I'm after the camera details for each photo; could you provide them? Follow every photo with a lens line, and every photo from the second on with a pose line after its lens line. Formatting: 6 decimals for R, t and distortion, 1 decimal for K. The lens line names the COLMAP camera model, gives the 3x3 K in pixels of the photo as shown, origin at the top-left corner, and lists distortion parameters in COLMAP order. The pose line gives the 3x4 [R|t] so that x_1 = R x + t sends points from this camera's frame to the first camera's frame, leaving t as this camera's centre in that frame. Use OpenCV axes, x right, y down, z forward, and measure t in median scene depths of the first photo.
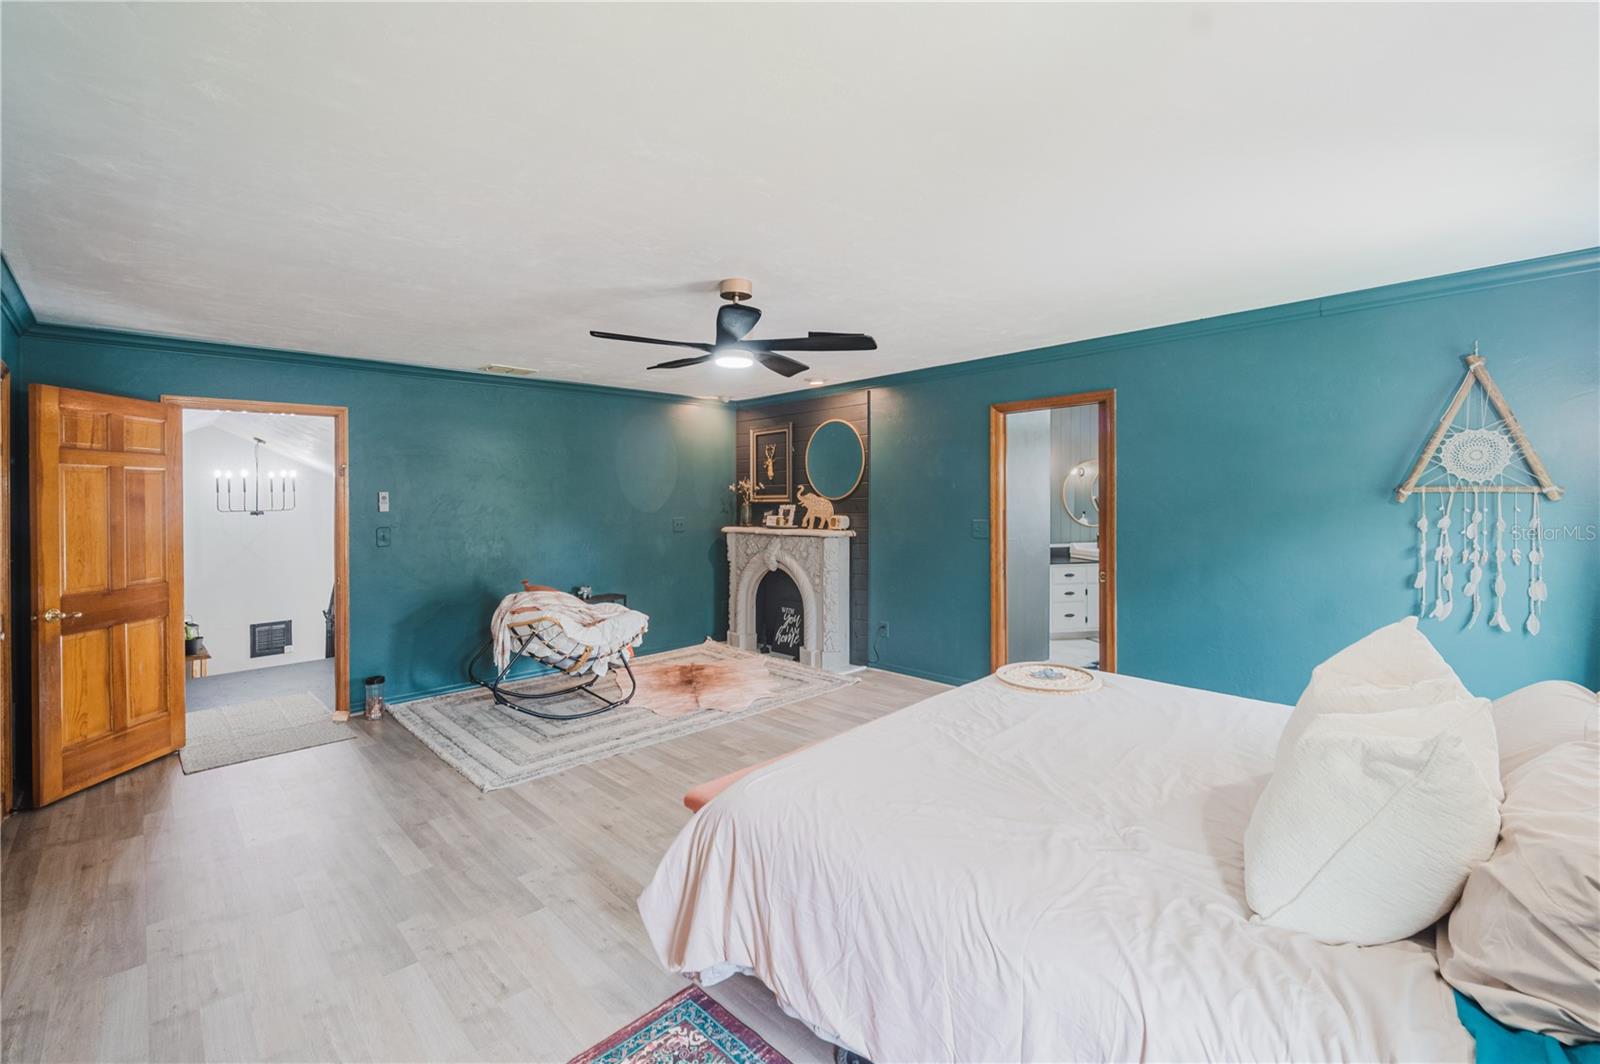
lens RADIAL K [[680.6, 0, 797.7], [0, 680.6, 508.1], [0, 0, 1]] dist [-0.000284, -0.000007]
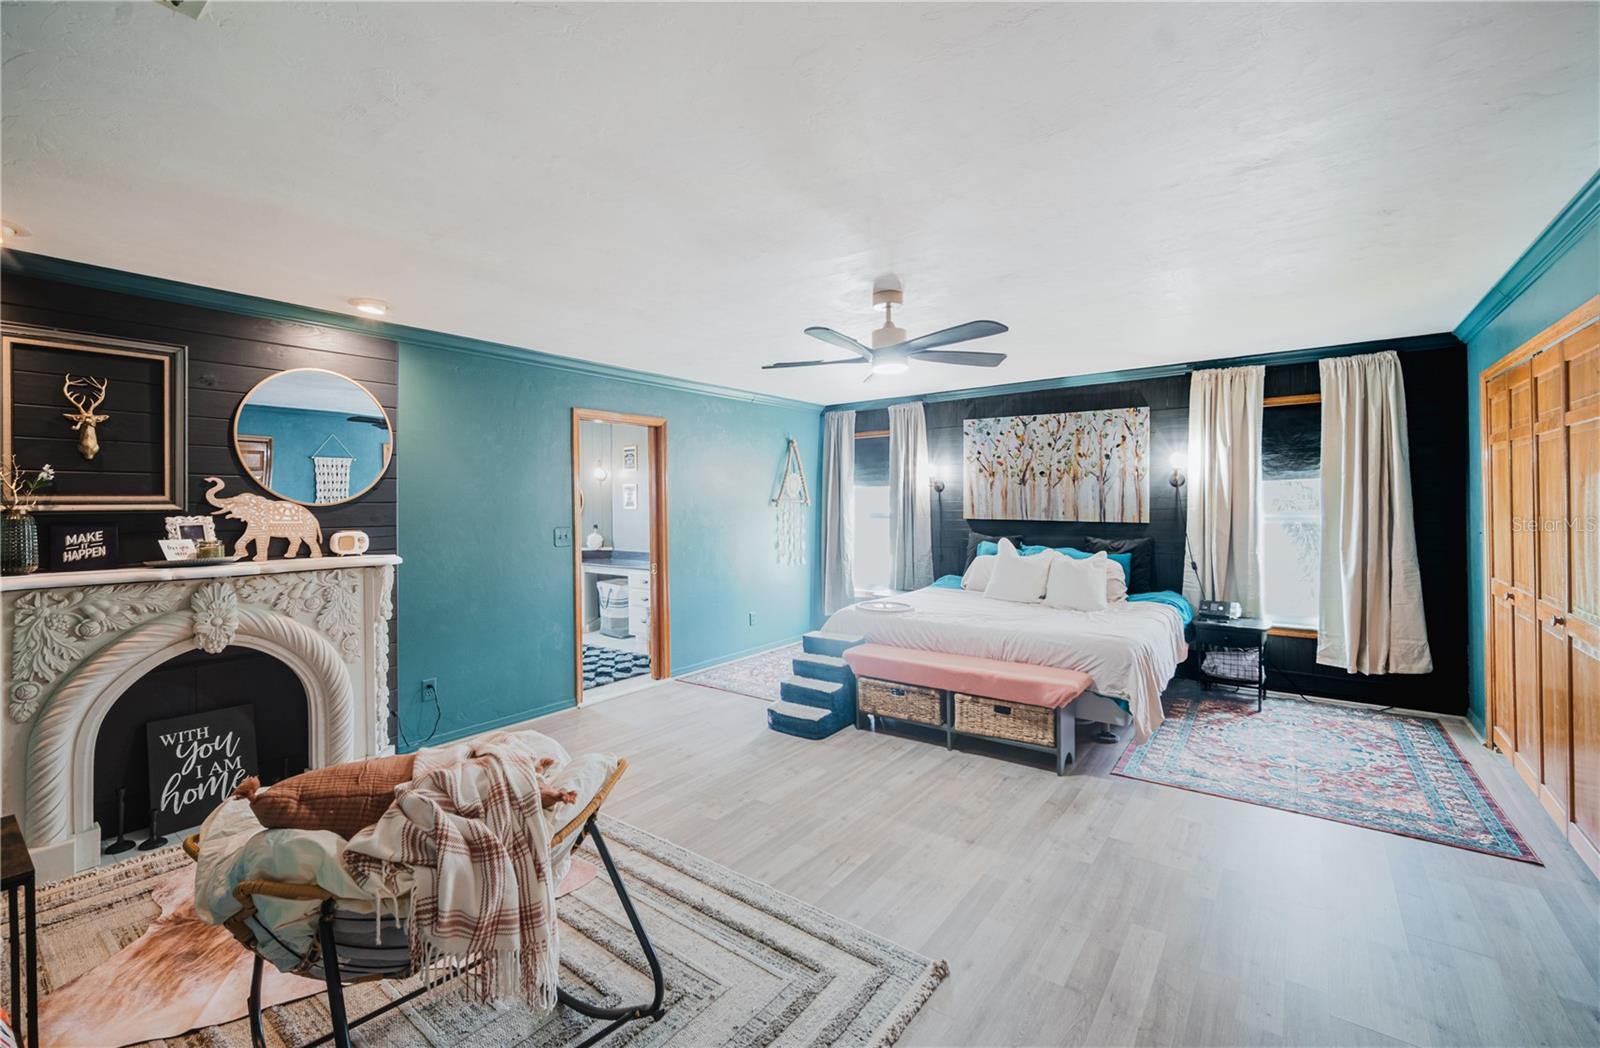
lens RADIAL K [[657.8, 0, 800.0], [0, 657.8, 524.0], [0, 0, 1]] dist [-0.001052, -0.000122]
pose [[-0.142096, -0.014843, 0.989742, -0.550448], [0.024539, 0.999527, 0.018513, 0.002796], [-0.989549, 0.026918, -0.141665, 0.651324]]
